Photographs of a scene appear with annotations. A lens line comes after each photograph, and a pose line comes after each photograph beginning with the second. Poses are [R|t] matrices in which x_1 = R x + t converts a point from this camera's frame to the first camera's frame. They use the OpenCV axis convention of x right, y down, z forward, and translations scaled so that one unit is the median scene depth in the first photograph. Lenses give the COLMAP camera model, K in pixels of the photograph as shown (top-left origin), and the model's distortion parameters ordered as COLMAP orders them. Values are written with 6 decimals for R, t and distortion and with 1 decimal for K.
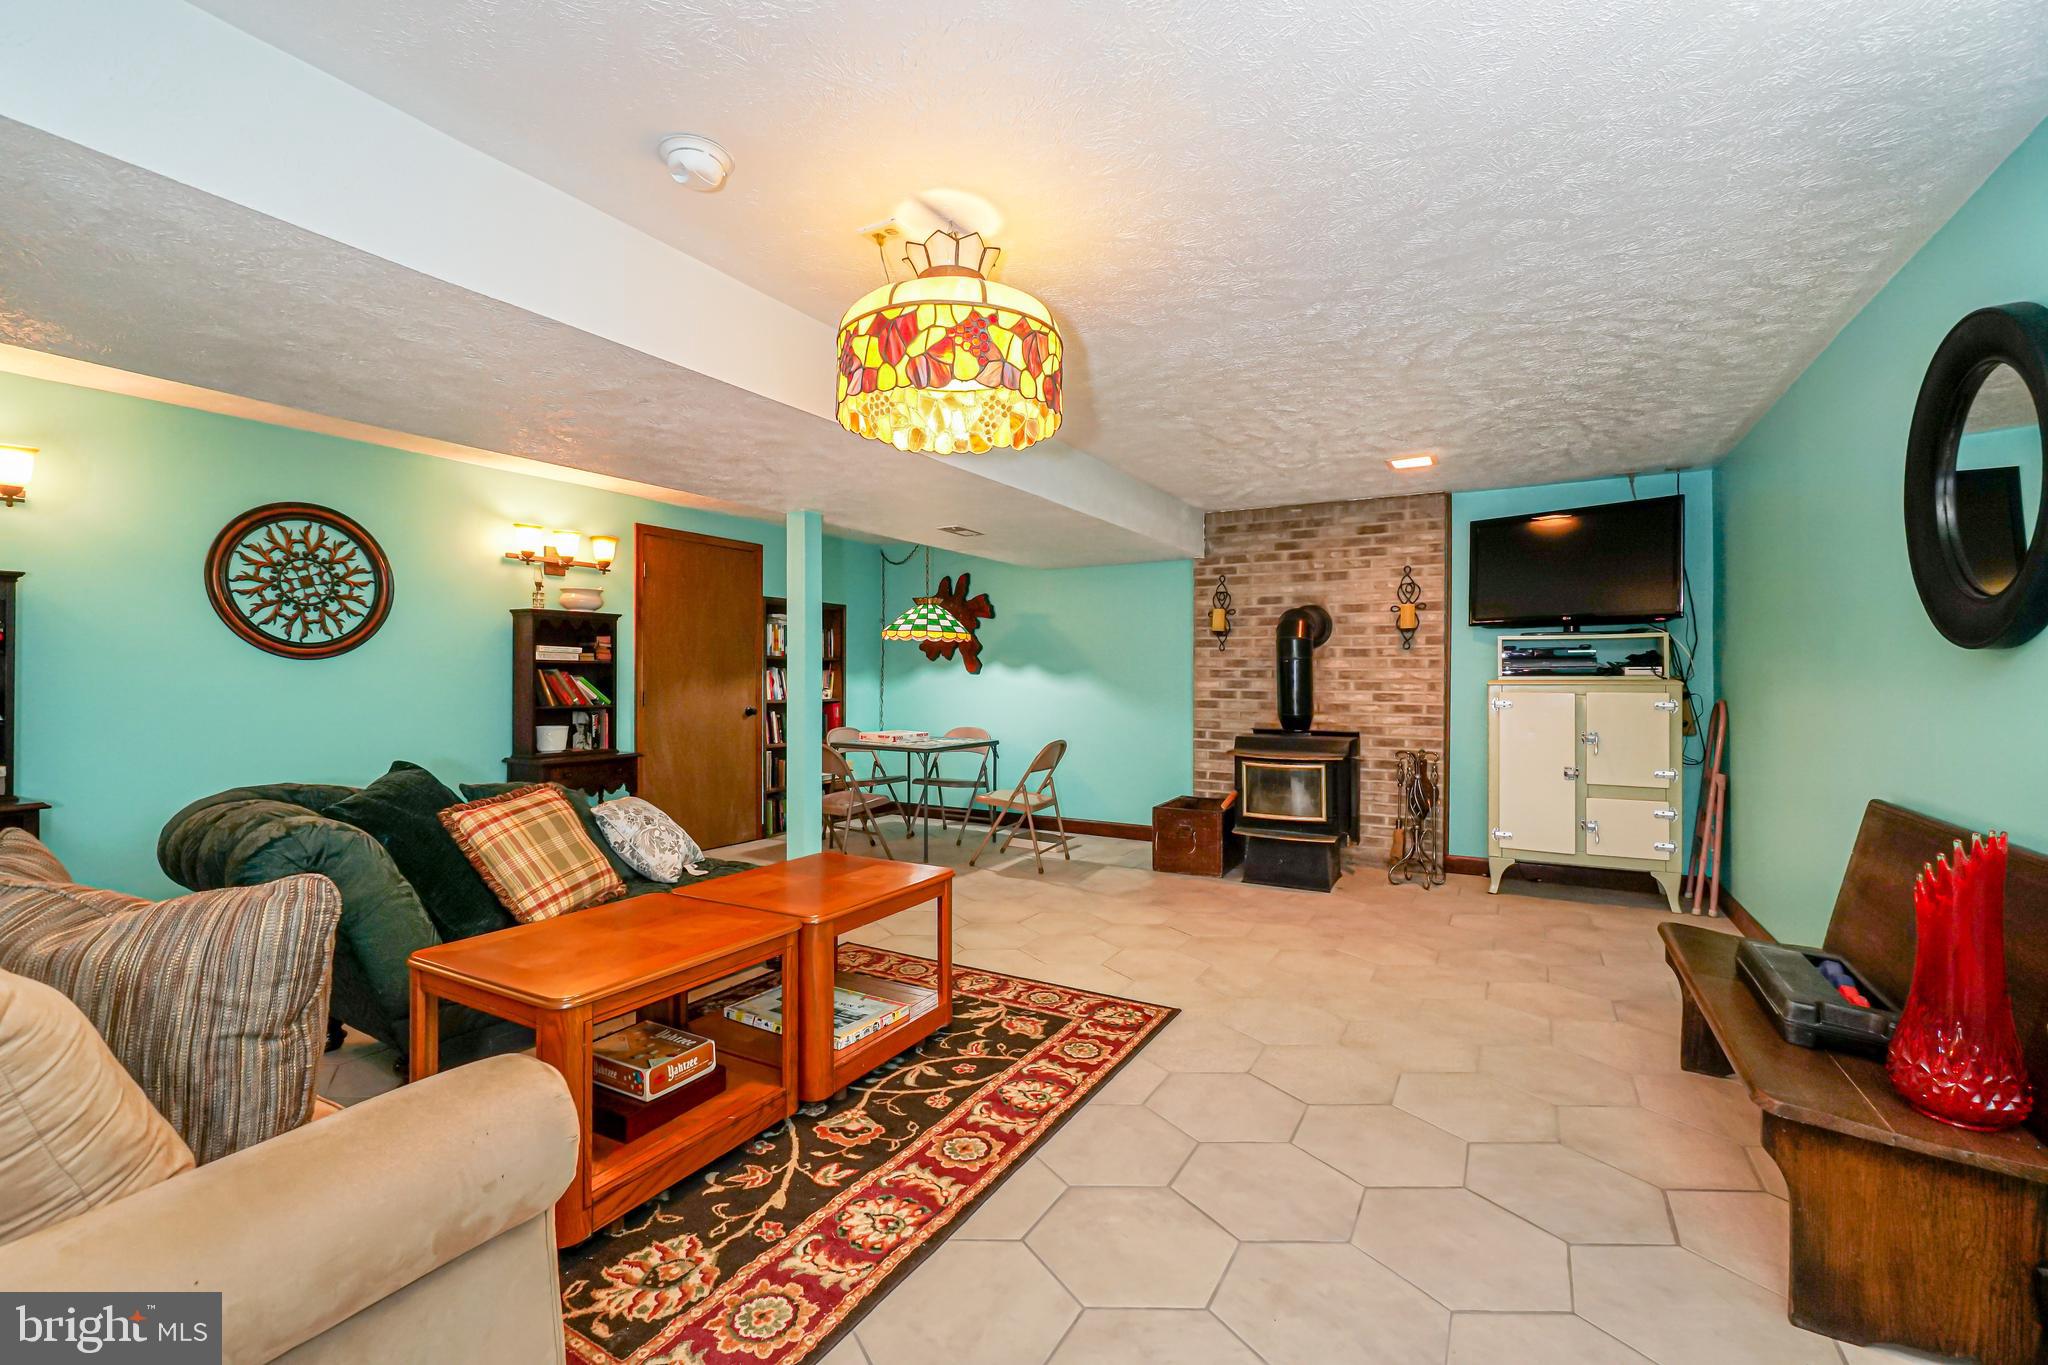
lens RADIAL K [[886.1, 0, 1003.0], [0, 886.1, 679.4], [0, 0, 1]] dist [-0.001822, -0.000122]
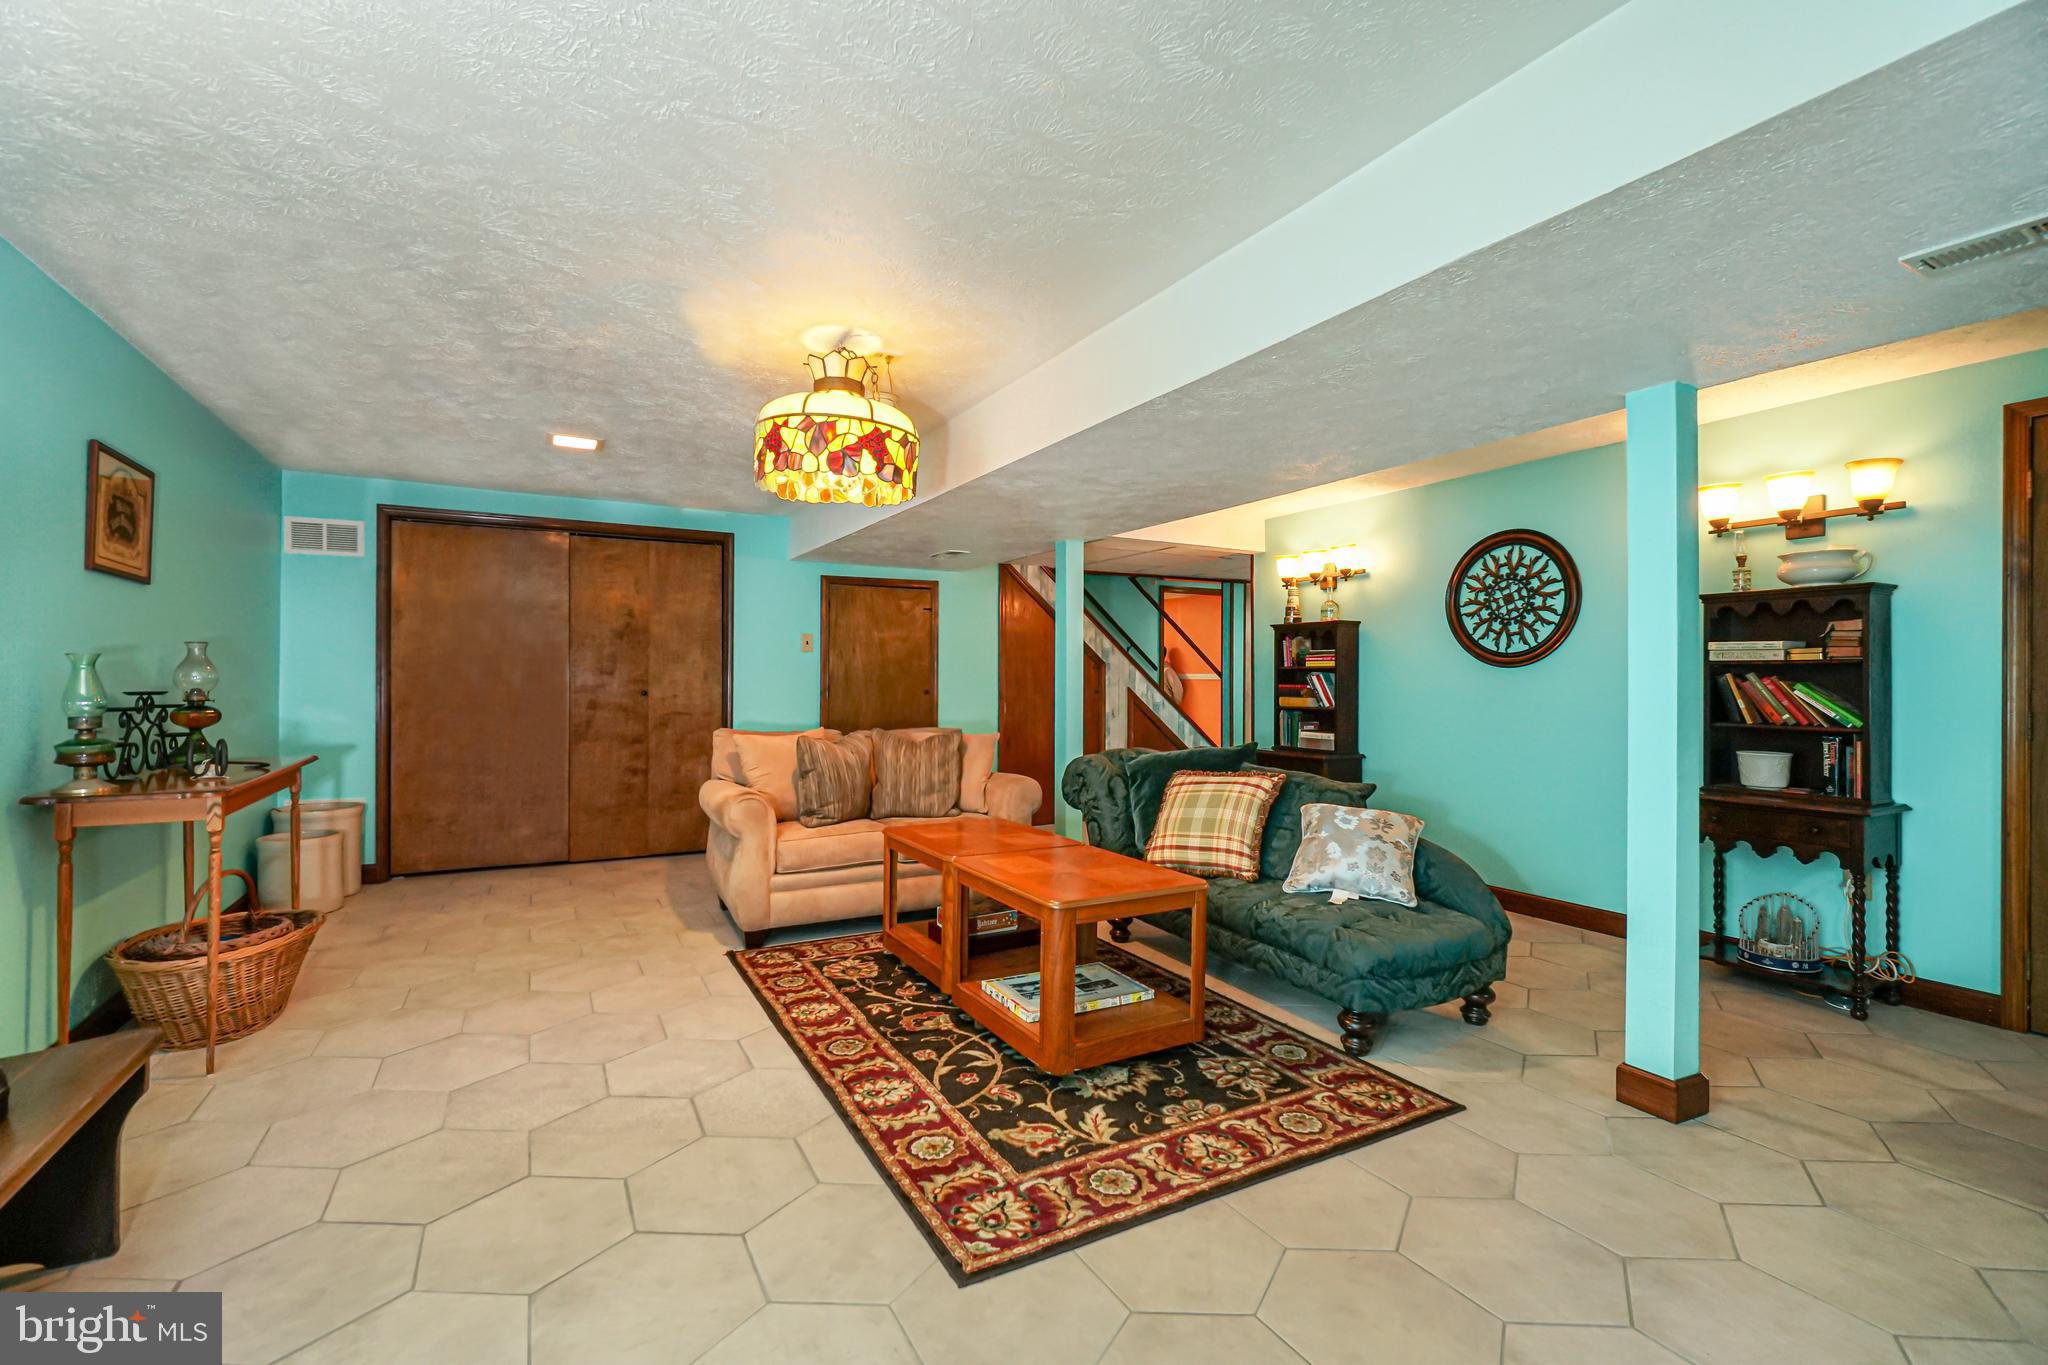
lens RADIAL K [[886.1, 0, 1003.0], [0, 886.1, 679.4], [0, 0, 1]] dist [-0.001822, -0.000122]
pose [[-0.521817, -0.006789, -0.853031, 0.633005], [-0.009665, 0.999951, -0.002046, 0.001841], [0.853003, 0.007177, -0.521857, 1.263332]]
